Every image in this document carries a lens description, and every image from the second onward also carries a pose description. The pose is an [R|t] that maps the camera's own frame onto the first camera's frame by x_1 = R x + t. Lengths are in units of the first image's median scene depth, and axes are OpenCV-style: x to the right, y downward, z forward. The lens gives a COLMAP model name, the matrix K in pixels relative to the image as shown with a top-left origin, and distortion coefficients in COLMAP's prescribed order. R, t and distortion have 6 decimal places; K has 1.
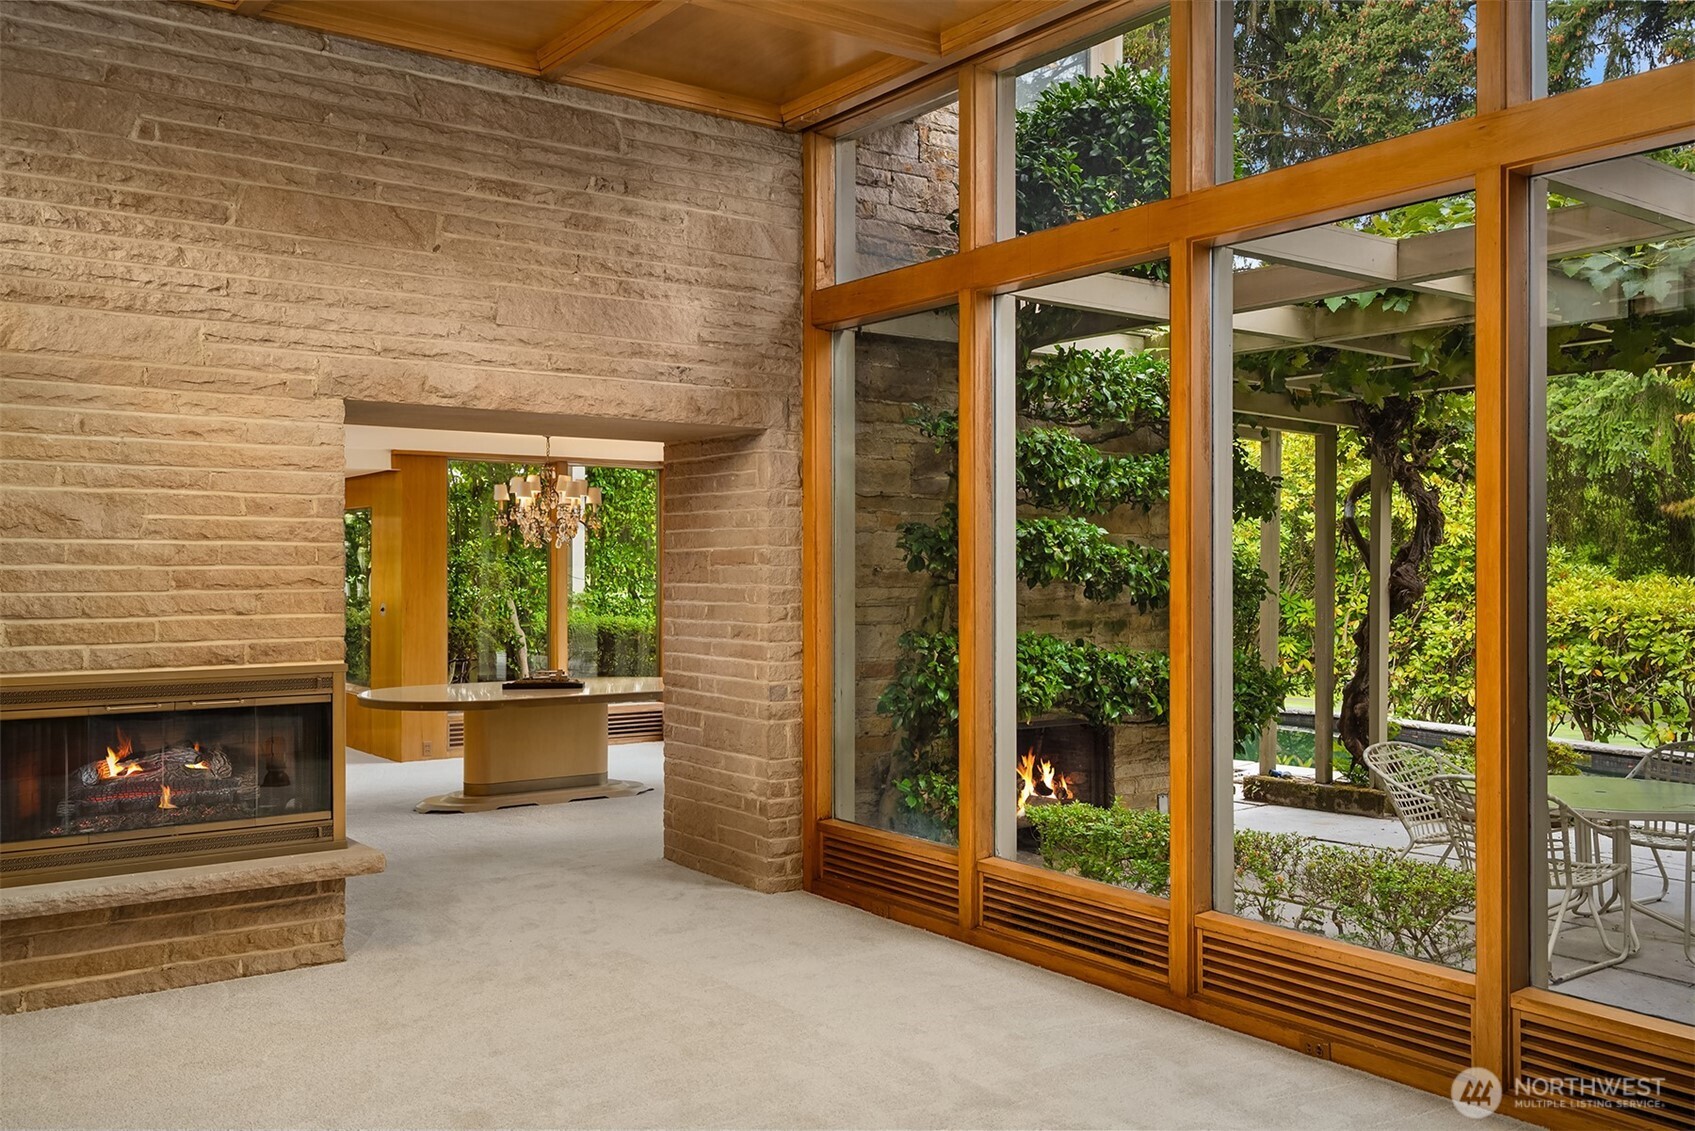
lens RADIAL K [[1431.9, 0, 835.0], [0, 1431.9, 558.7], [0, 0, 1]] dist [0.027645, -0.001300]
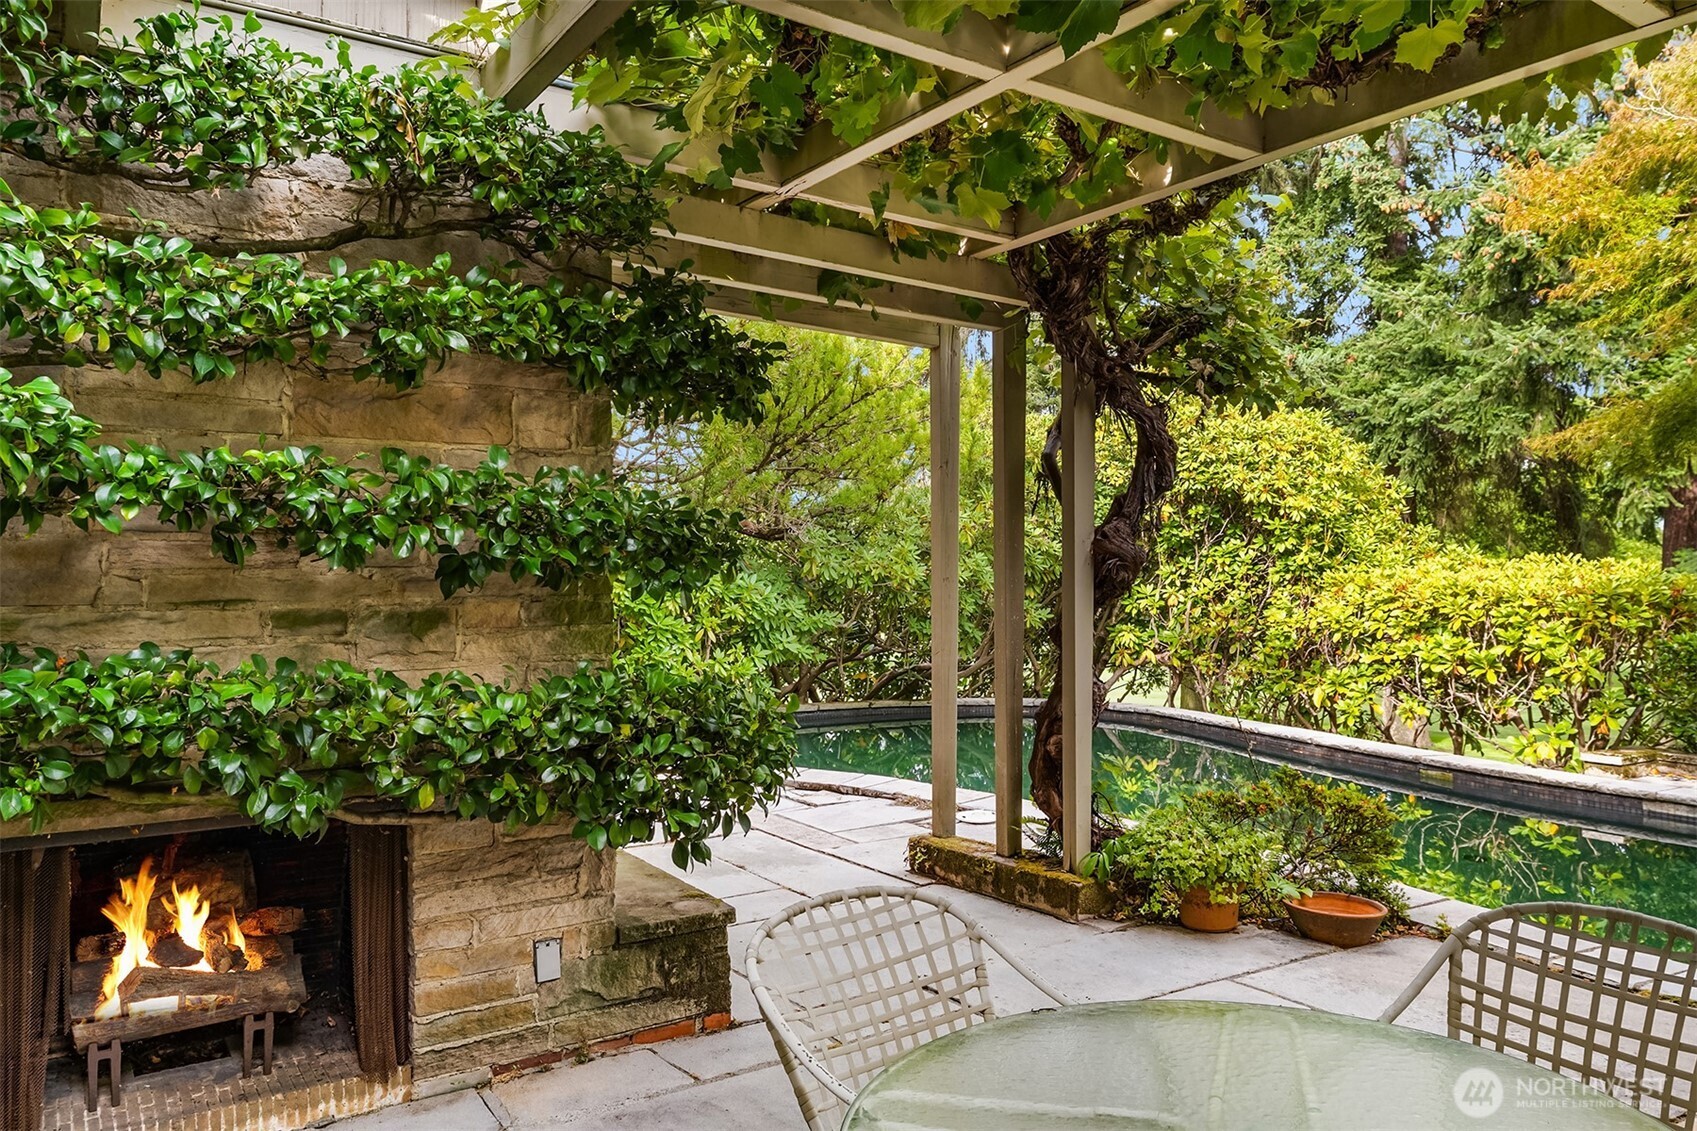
lens RADIAL K [[1179.4, 0, 785.1], [0, 1179.4, 519.2], [0, 0, 1]] dist [-0.021697, 0.014904]
pose [[0.998151, -0.006965, -0.060376, 0.182669], [0.005013, 0.999462, -0.032425, 0.012787], [0.060569, 0.032063, 0.997649, 0.303234]]
